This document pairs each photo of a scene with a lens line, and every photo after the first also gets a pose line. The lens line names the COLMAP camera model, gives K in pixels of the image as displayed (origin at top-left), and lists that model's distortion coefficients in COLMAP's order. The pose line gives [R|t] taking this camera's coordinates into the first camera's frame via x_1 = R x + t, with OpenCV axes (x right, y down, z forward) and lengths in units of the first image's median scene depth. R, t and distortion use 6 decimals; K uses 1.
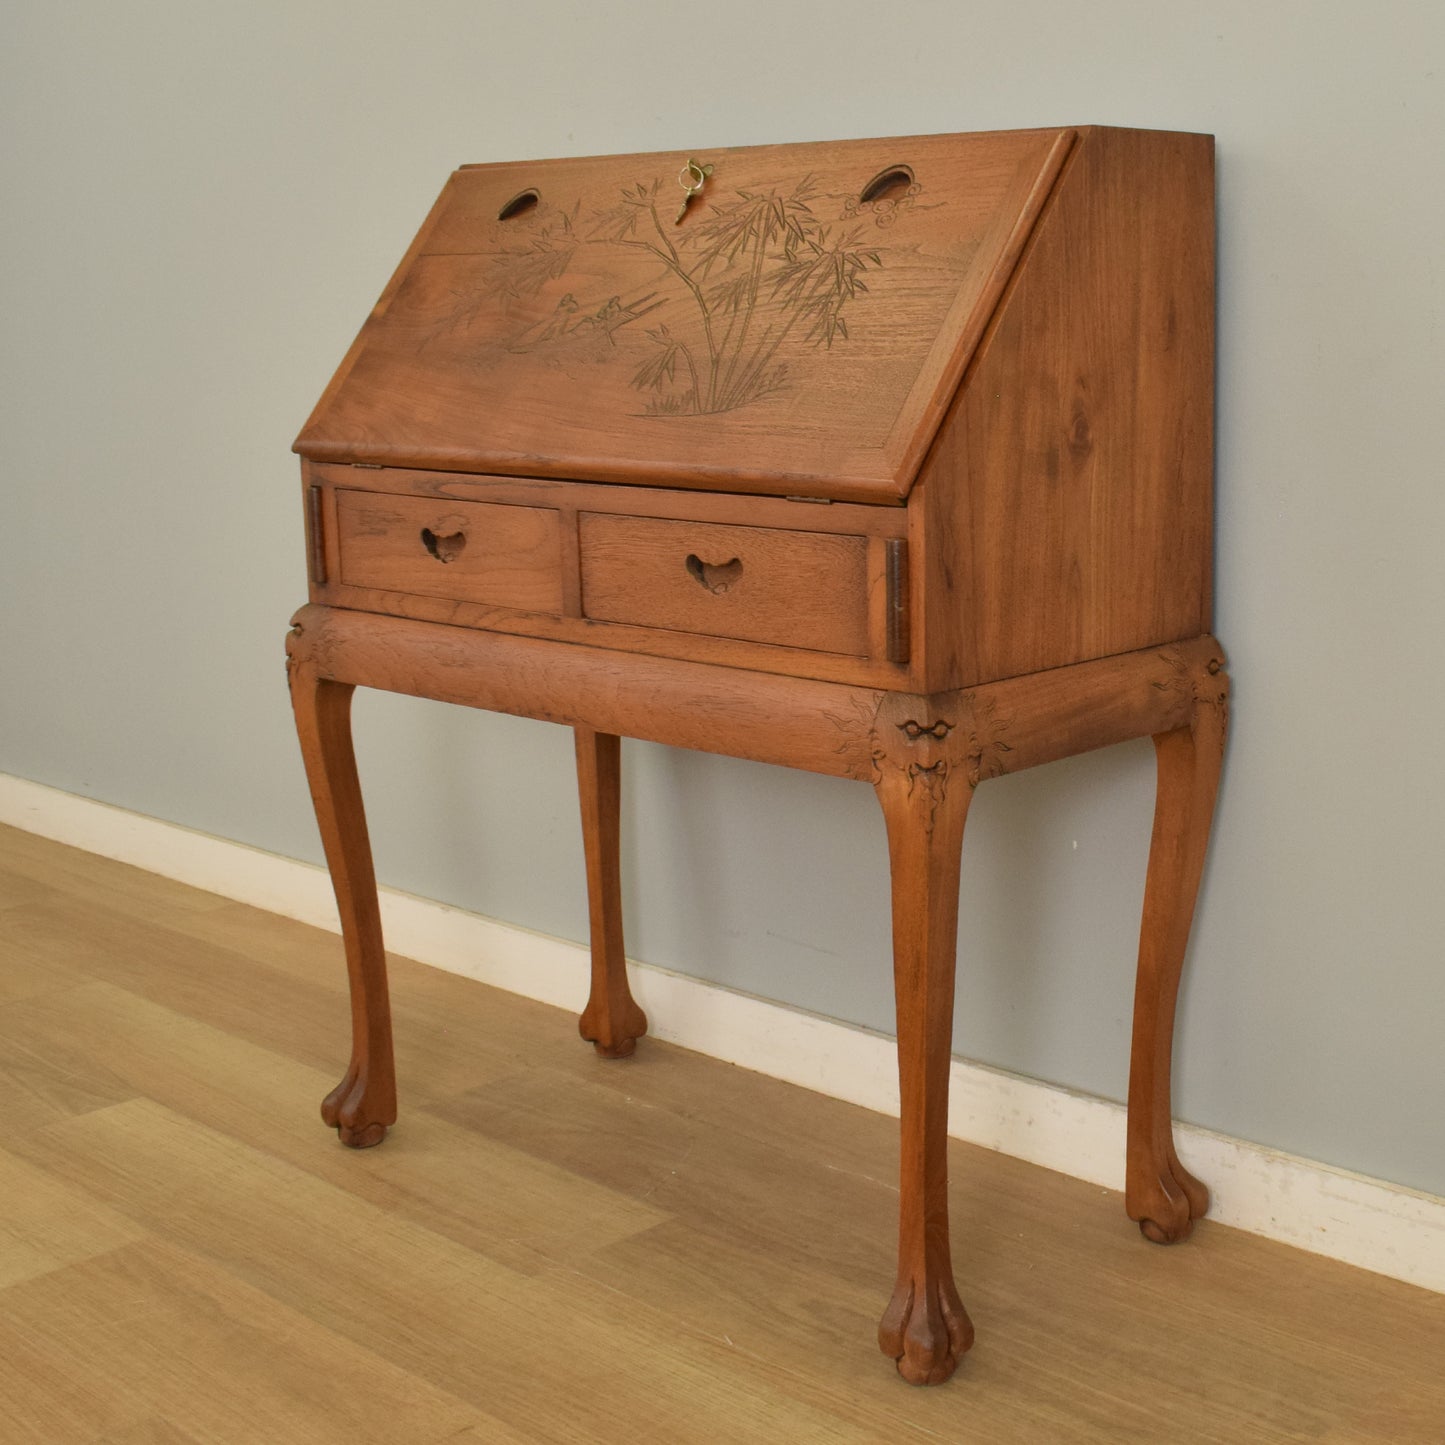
lens RADIAL K [[2512.1, 0, 723.1], [0, 2512.1, 668.8], [0, 0, 1]] dist [-0.319306, 0.005161]
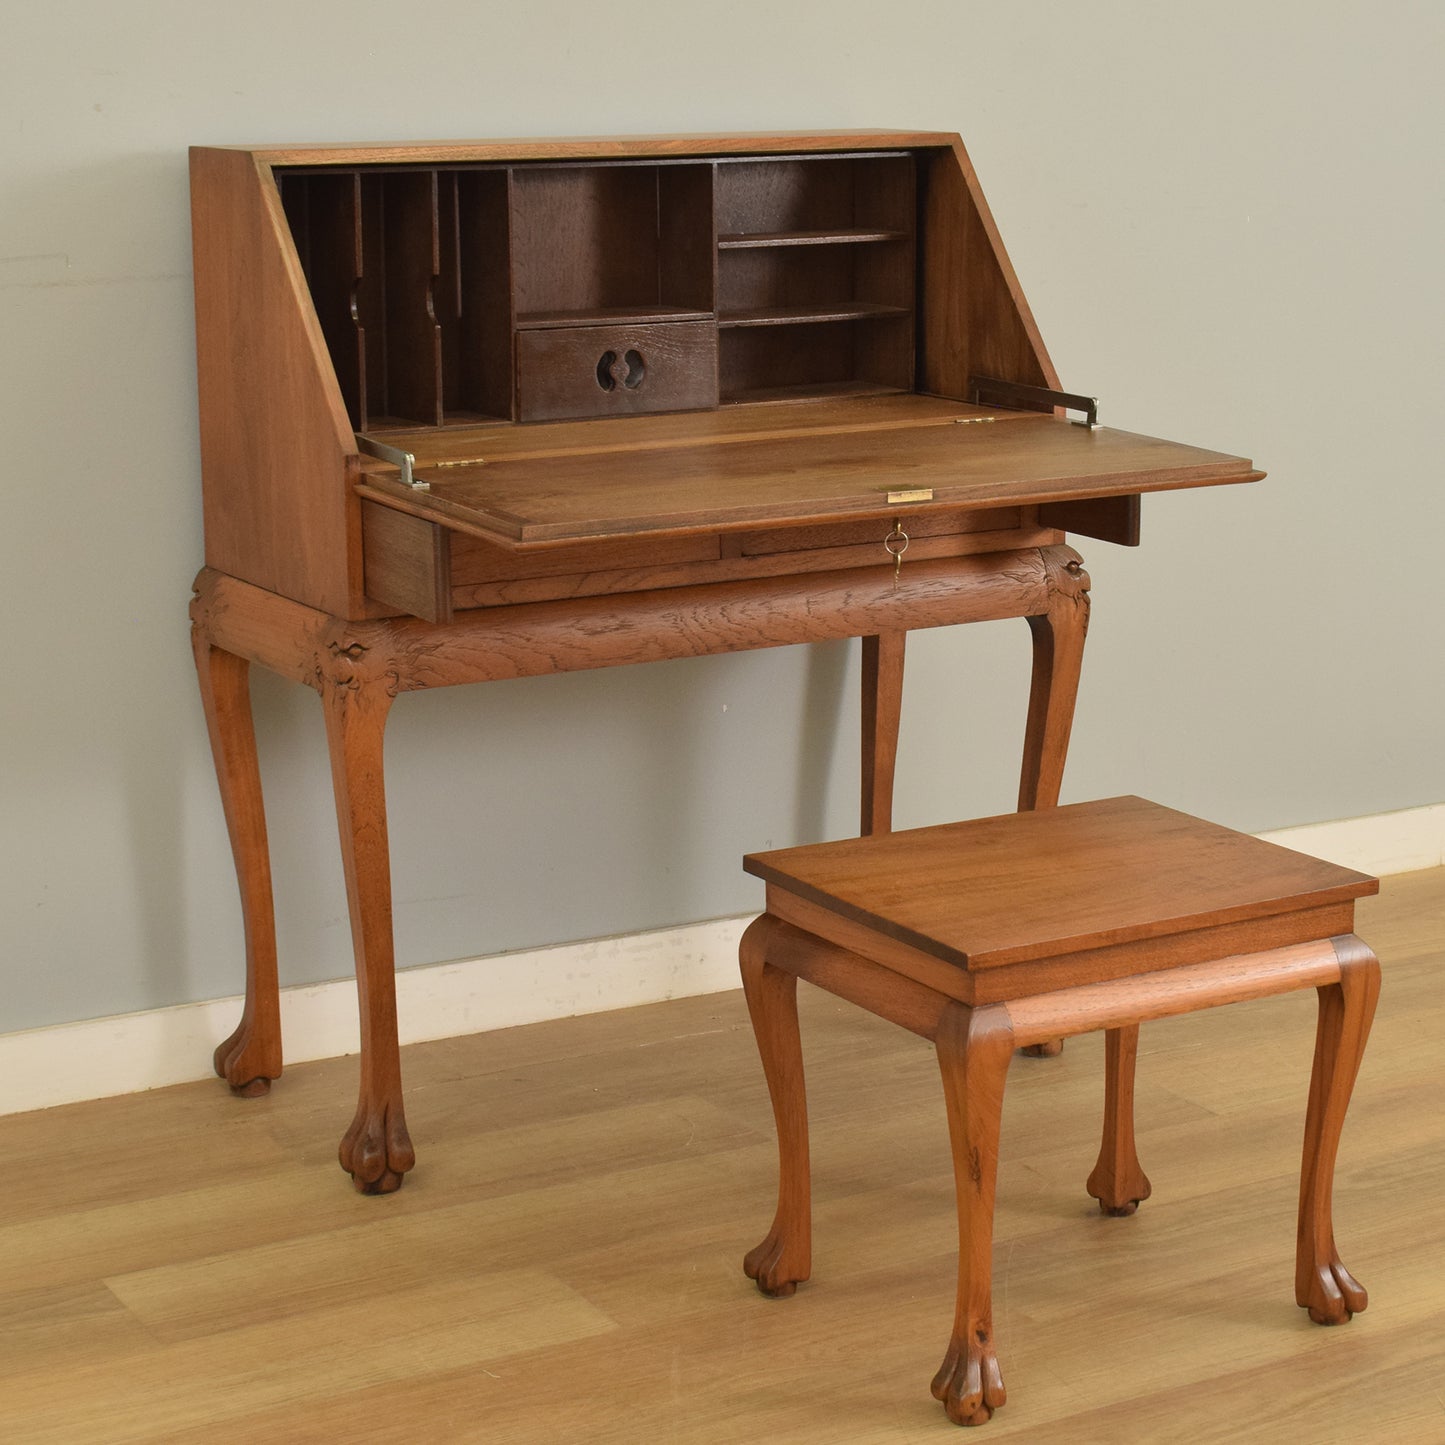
lens RADIAL K [[3208.4, 0, 859.6], [0, 3208.4, 718.9], [0, 0, 1]] dist [-0.045651, 0.013944]
pose [[0.194197, -0.180029, 0.964301, -1.526676], [0.166531, 0.974797, 0.148452, -0.162124], [-0.966724, 0.131757, 0.219283, 0.643844]]
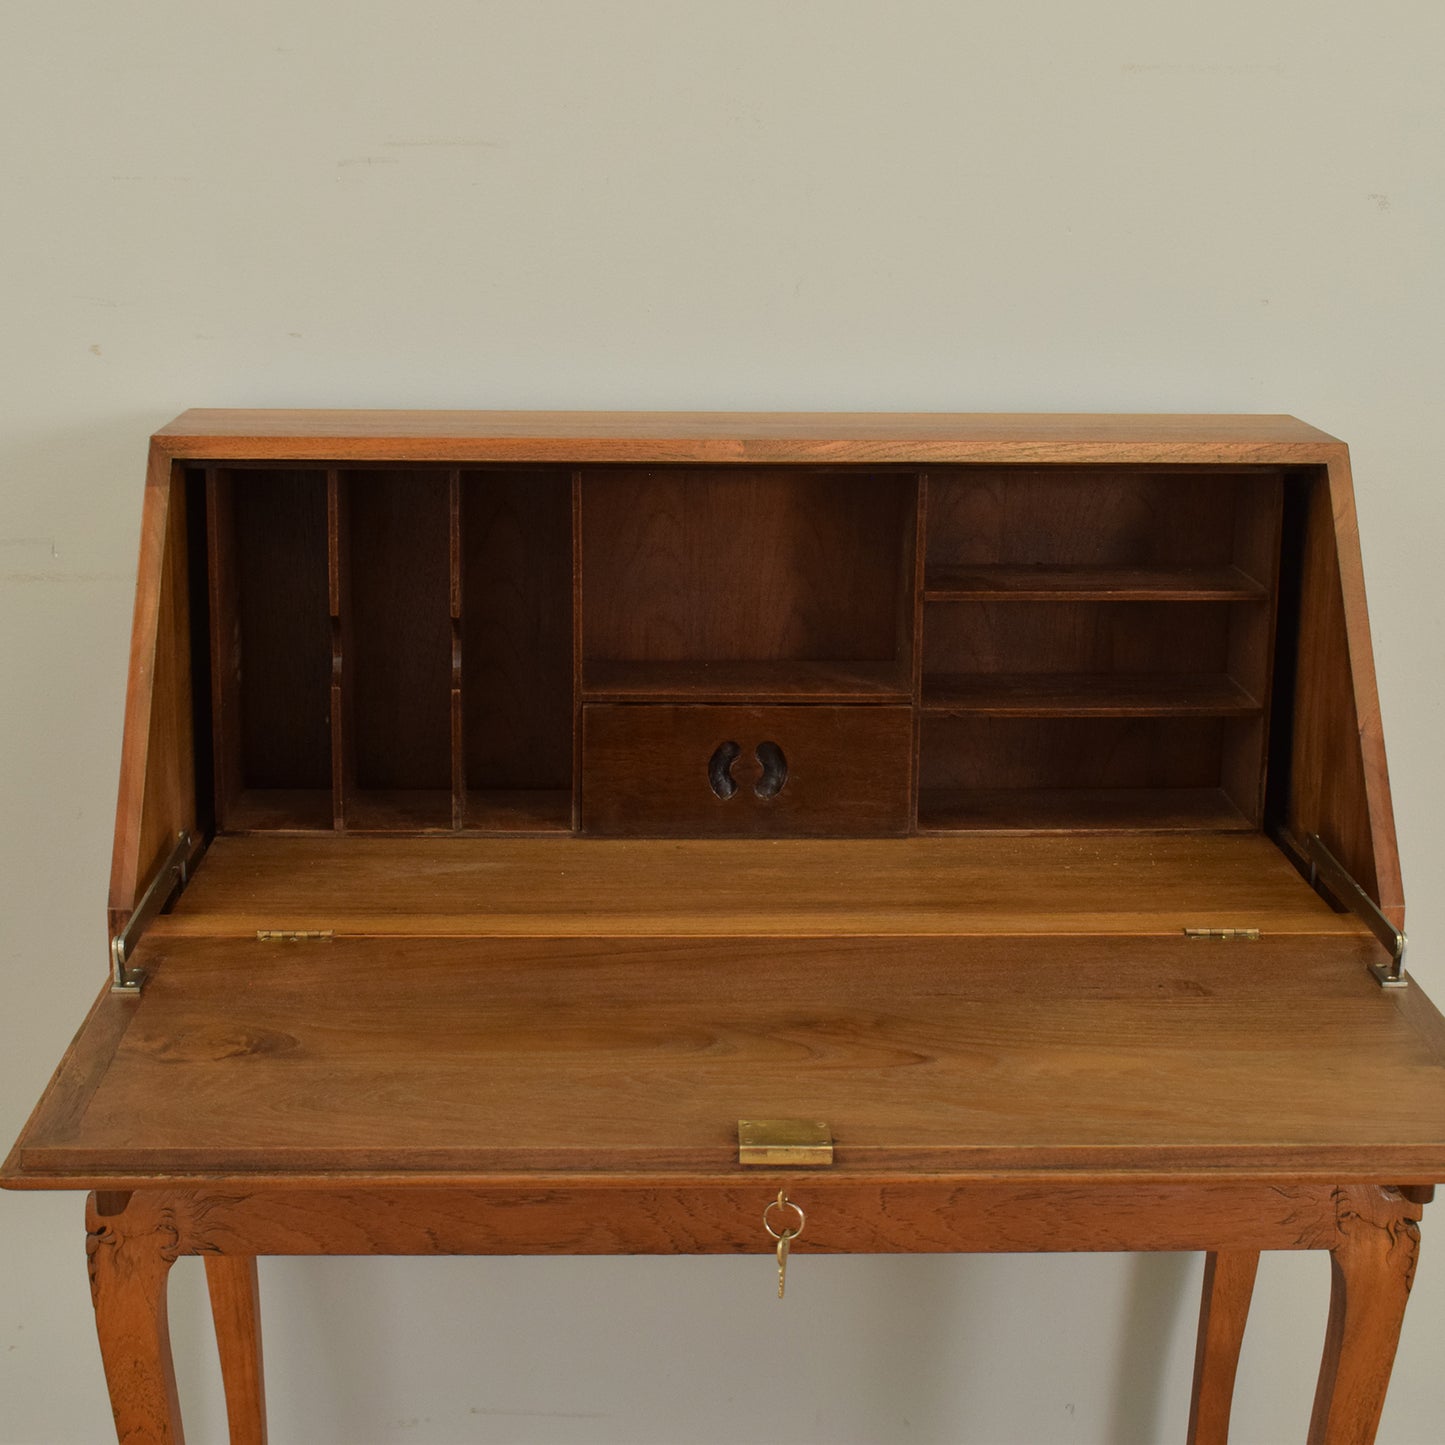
lens RADIAL K [[2720.4, 0, 722.5], [0, 2720.4, 722.5], [0, 0, 1]] dist [-0.039586, -0.080778]
pose [[0.658940, -0.132235, 0.740481, -0.664554], [0.100720, 0.991072, 0.087358, -0.210874], [-0.745422, 0.017017, 0.666375, 0.481952]]
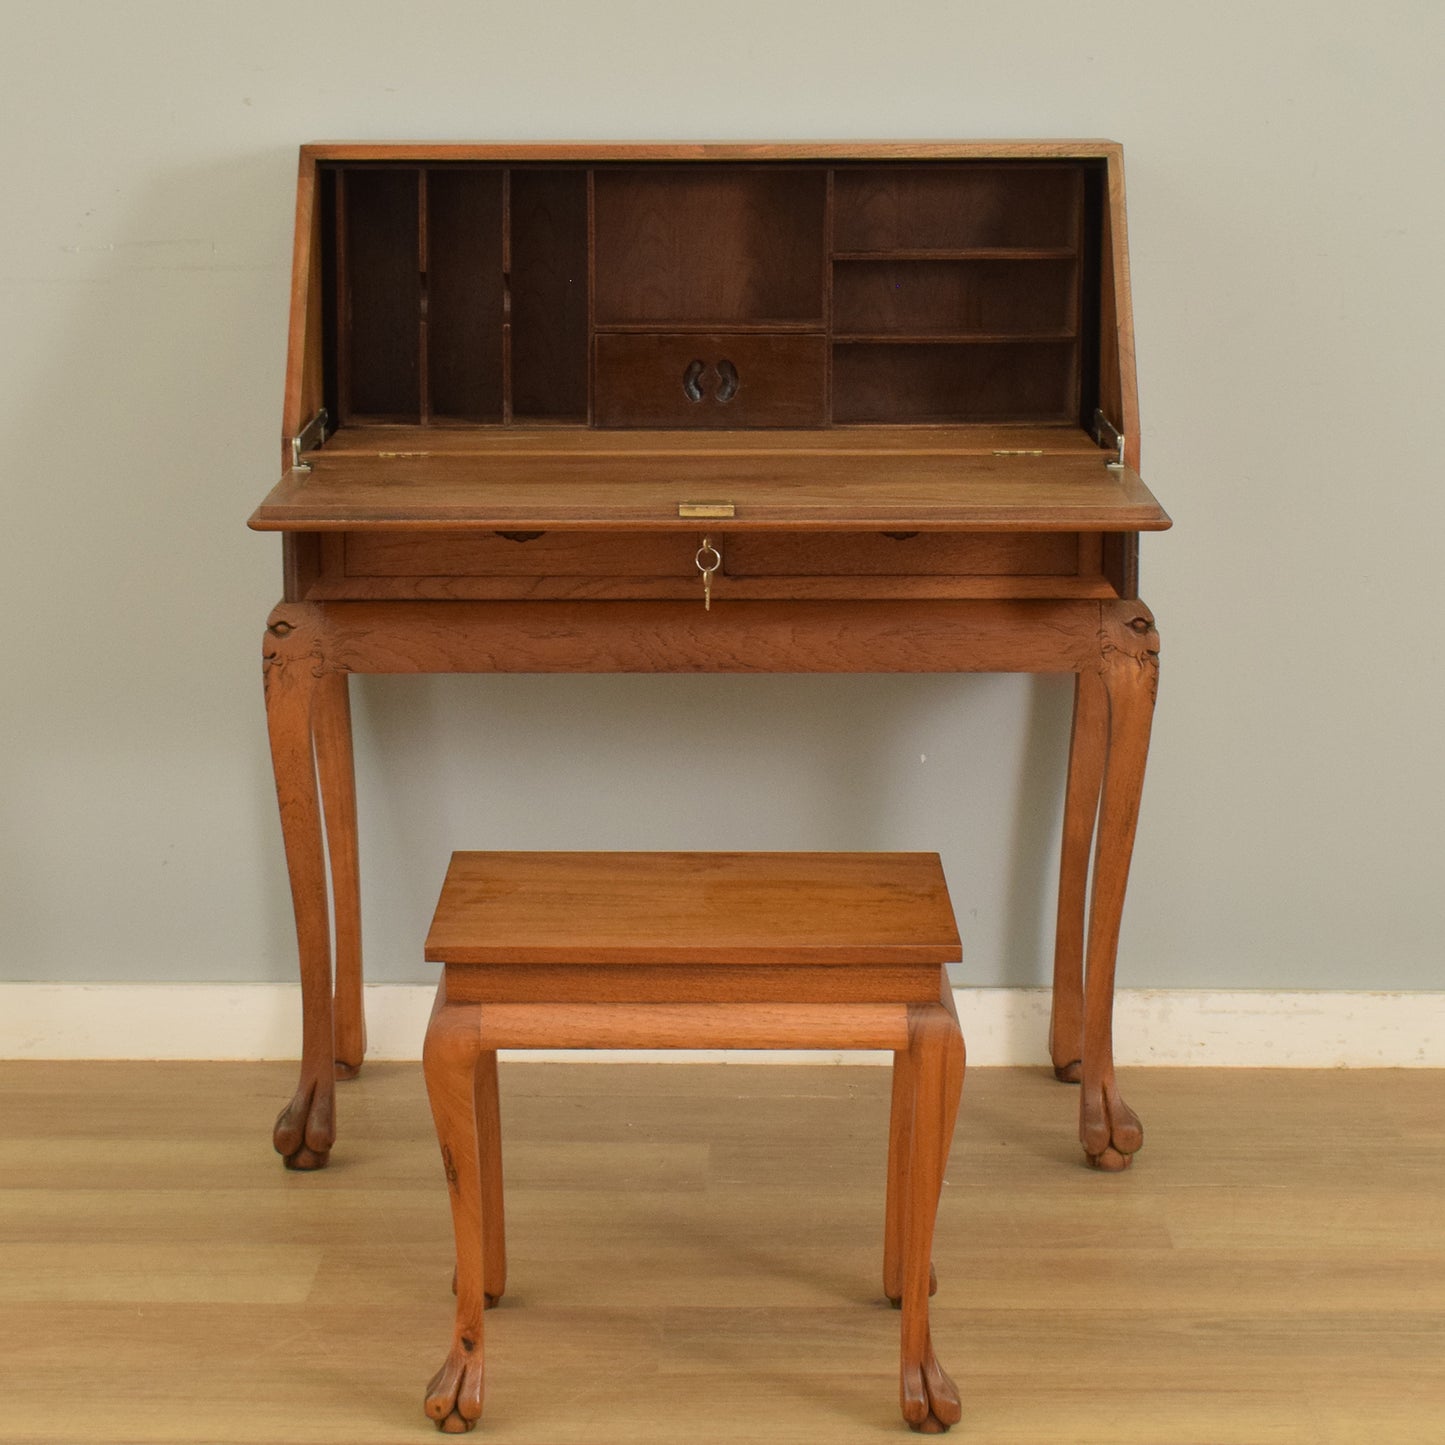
lens RADIAL K [[4026.4, 0, 673.6], [0, 4026.4, 663.4], [0, 0, 1]] dist [-0.059005, -0.565933]
pose [[0.690472, -0.085881, 0.718243, -1.390018], [0.106244, 0.994199, 0.016741, -0.014095], [-0.715514, 0.064750, 0.695591, -0.231777]]
